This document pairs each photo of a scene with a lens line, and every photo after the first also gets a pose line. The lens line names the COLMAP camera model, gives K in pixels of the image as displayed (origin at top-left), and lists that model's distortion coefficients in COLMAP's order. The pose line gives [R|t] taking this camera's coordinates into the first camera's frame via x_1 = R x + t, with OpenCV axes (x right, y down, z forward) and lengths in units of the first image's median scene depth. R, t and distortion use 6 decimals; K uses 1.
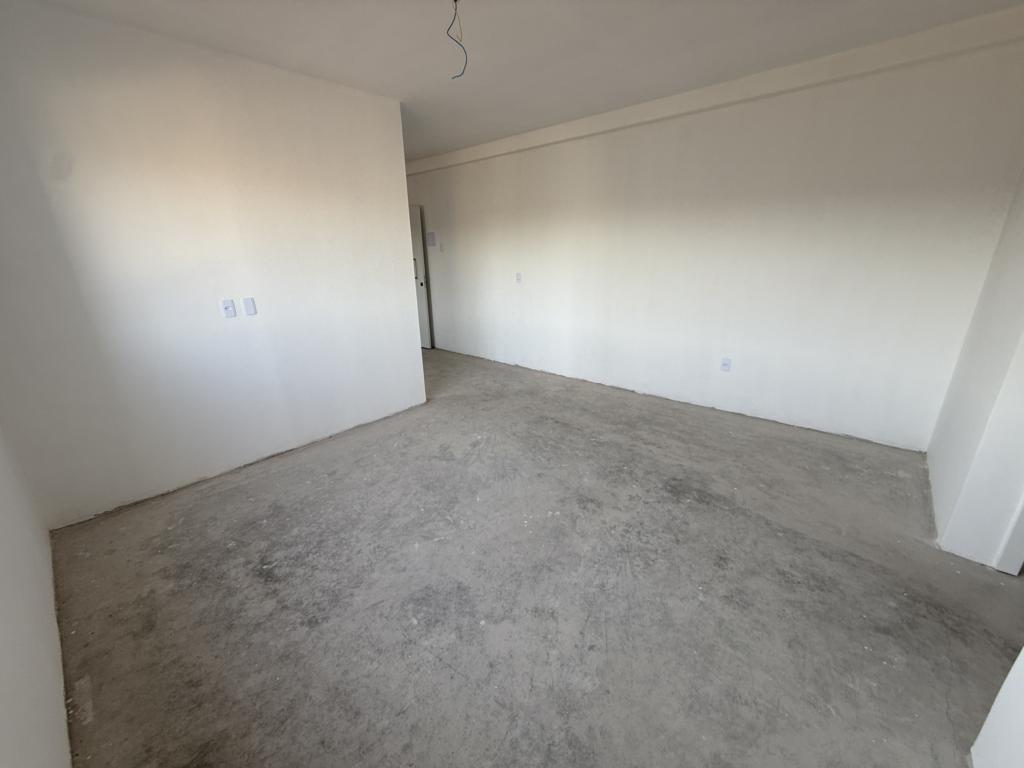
lens RADIAL K [[407.3, 0, 510.8], [0, 407.3, 387.2], [0, 0, 1]] dist [0.000617, -0.000705]
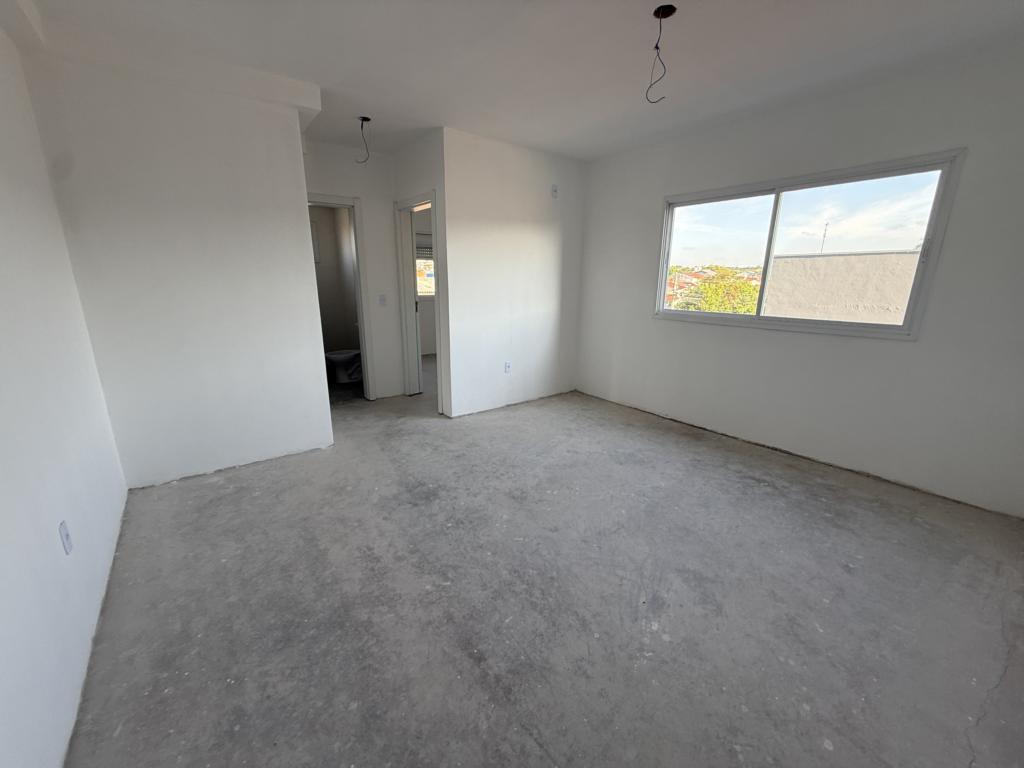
lens RADIAL K [[407.3, 0, 510.8], [0, 407.3, 387.2], [0, 0, 1]] dist [0.000617, -0.000705]
pose [[-0.982797, -0.033667, 0.181595, 0.020406], [0.072092, 0.835313, 0.545028, -0.545633], [-0.170038, 0.548743, -0.818516, 1.713781]]
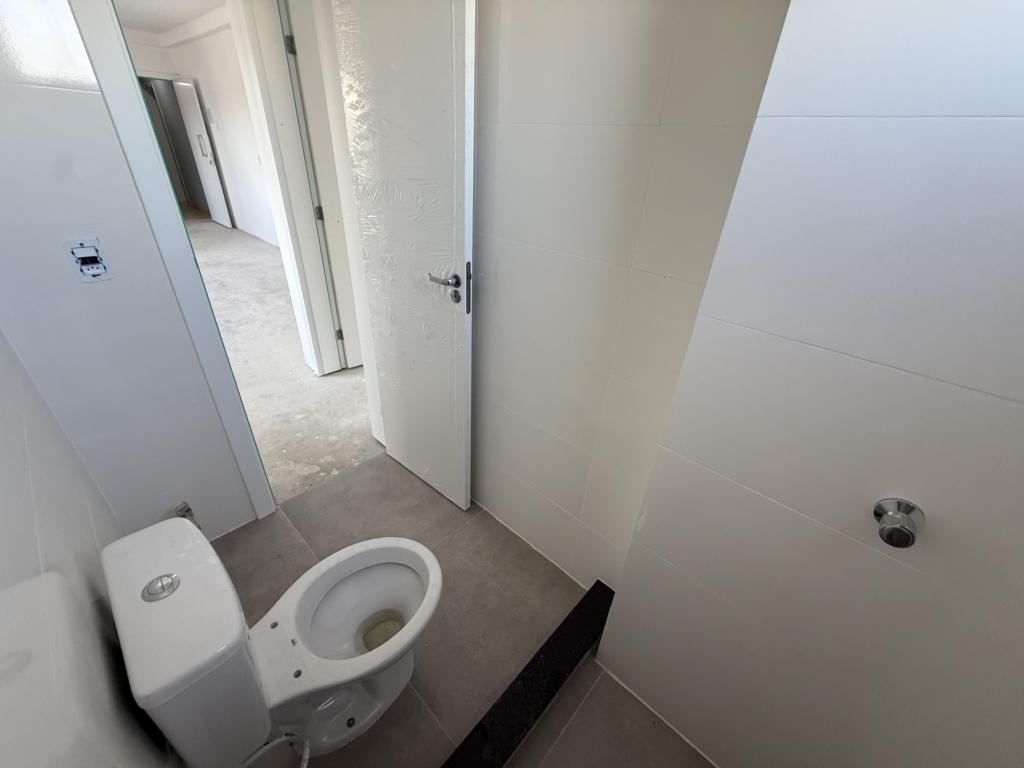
lens RADIAL K [[407.3, 0, 510.8], [0, 407.3, 387.2], [0, 0, 1]] dist [0.000617, -0.000705]
pose [[0.996710, 0.079918, 0.013512, 1.418395], [-0.081013, 0.977151, 0.196504, 0.109898], [0.002501, -0.196952, 0.980410, -0.354211]]
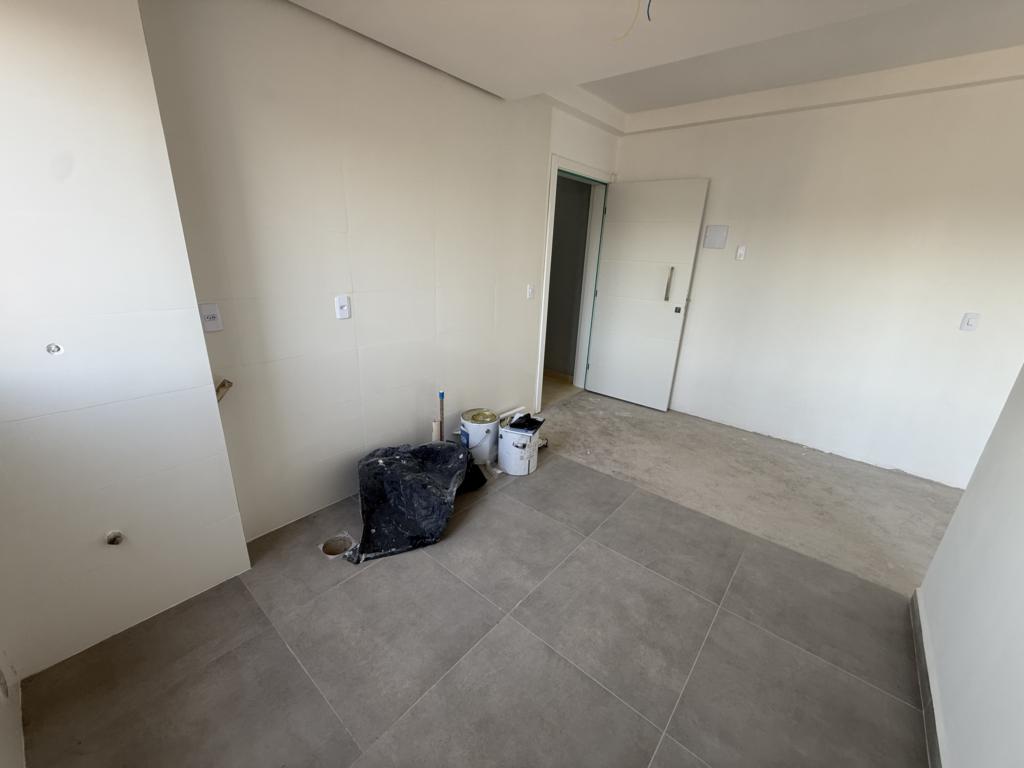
lens RADIAL K [[407.3, 0, 510.8], [0, 407.3, 387.2], [0, 0, 1]] dist [0.000617, -0.000705]
pose [[0.997848, 0.052168, 0.039732, -1.169932], [-0.052203, 0.998636, -0.000153, -0.303105], [-0.039685, -0.001922, 0.999210, 0.981769]]
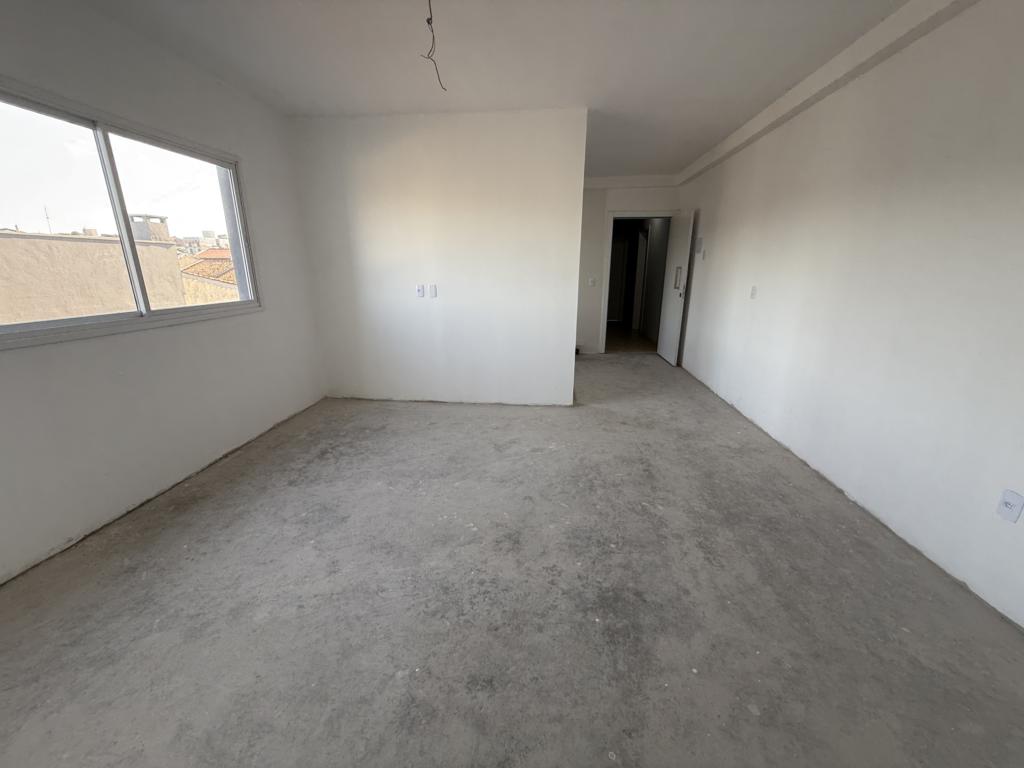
lens RADIAL K [[407.3, 0, 510.8], [0, 407.3, 387.2], [0, 0, 1]] dist [0.000617, -0.000705]
pose [[0.584665, 0.249152, -0.772069, 0.756328], [-0.273652, 0.956466, 0.101429, -0.107817], [0.763728, 0.151977, 0.627393, 0.416444]]
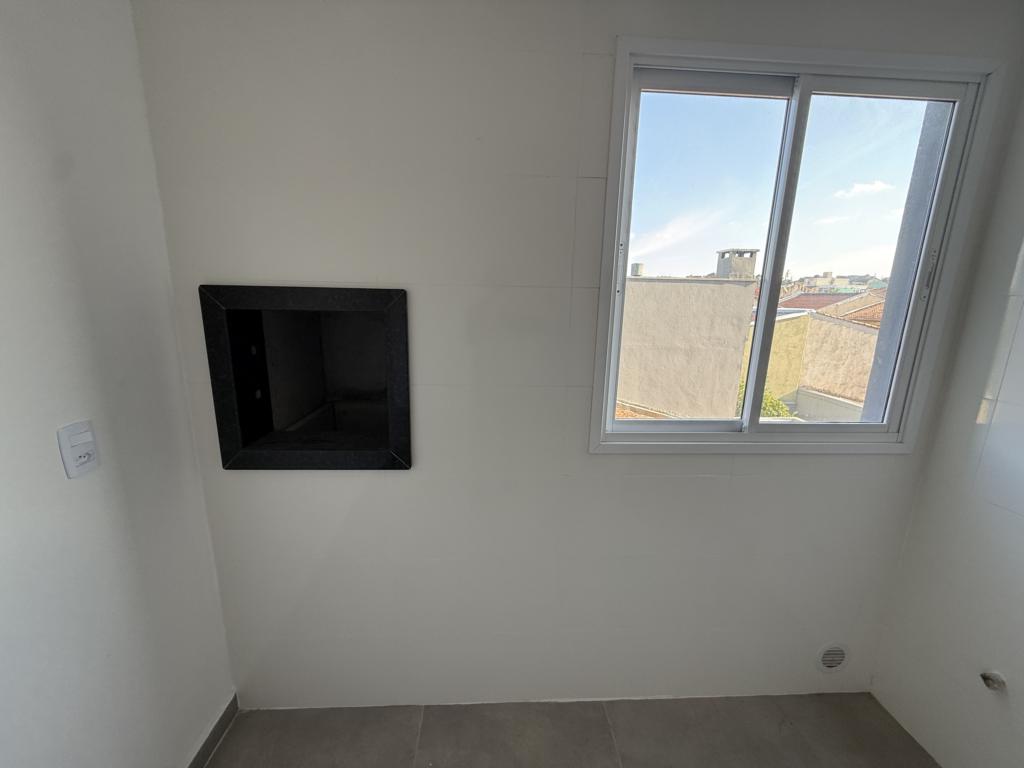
lens RADIAL K [[407.3, 0, 510.8], [0, 407.3, 387.2], [0, 0, 1]] dist [0.000617, -0.000705]
pose [[-0.717340, 0.154317, -0.679418, -1.036873], [-0.230218, 0.867888, 0.440193, -0.431344], [0.657588, 0.472183, -0.587045, 1.336320]]
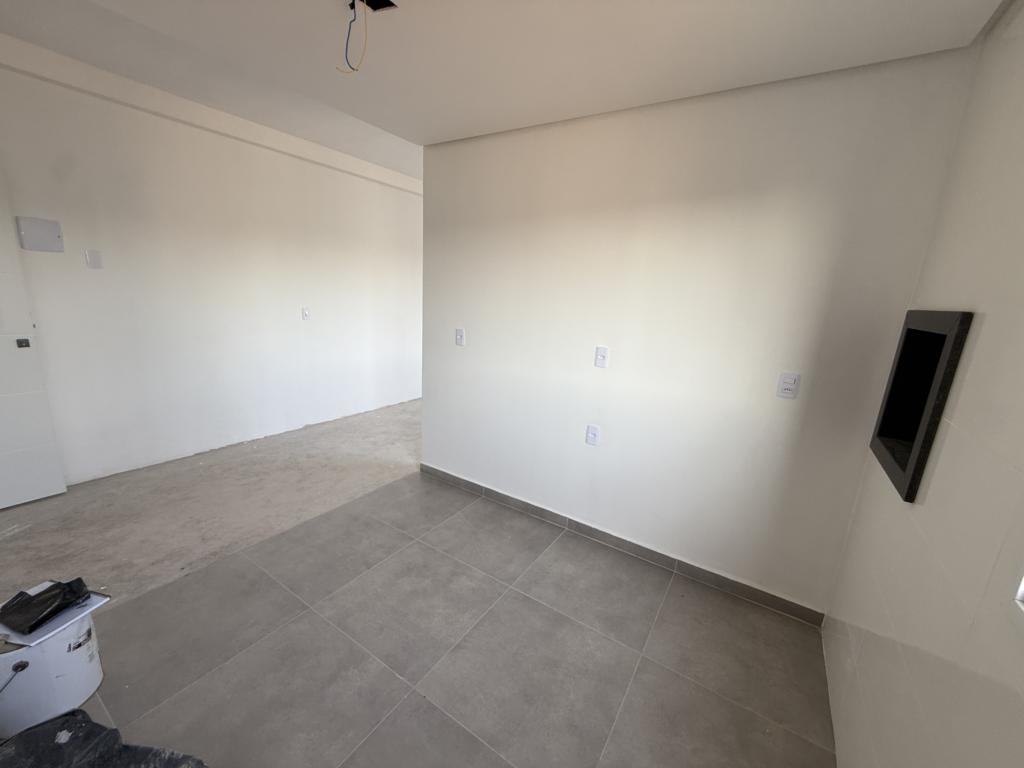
lens RADIAL K [[407.3, 0, 510.8], [0, 407.3, 387.2], [0, 0, 1]] dist [0.000617, -0.000705]
pose [[-0.145485, -0.216987, 0.965272, -1.633697], [0.264516, 0.931605, 0.249286, -0.452012], [-0.953344, 0.291597, -0.078138, 1.437936]]
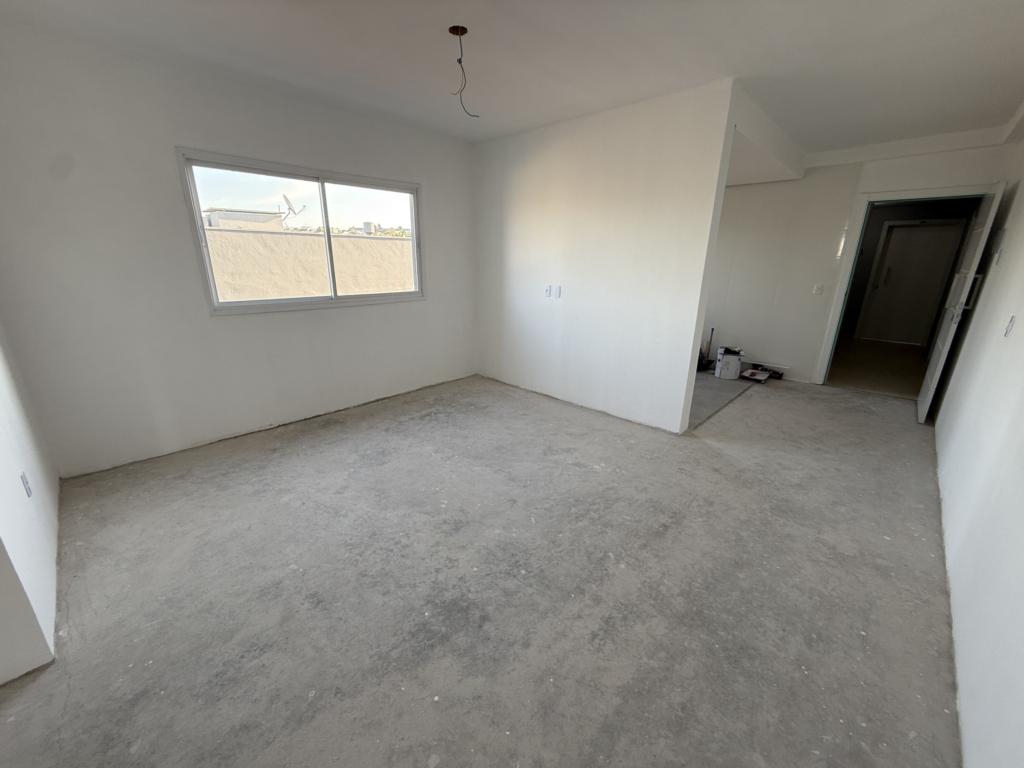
lens RADIAL K [[407.3, 0, 510.8], [0, 407.3, 387.2], [0, 0, 1]] dist [0.000617, -0.000705]
pose [[-0.040430, 0.324295, -0.945092, 0.954663], [-0.331638, 0.887890, 0.318854, -0.338125], [0.942540, 0.326319, 0.071651, 0.942770]]
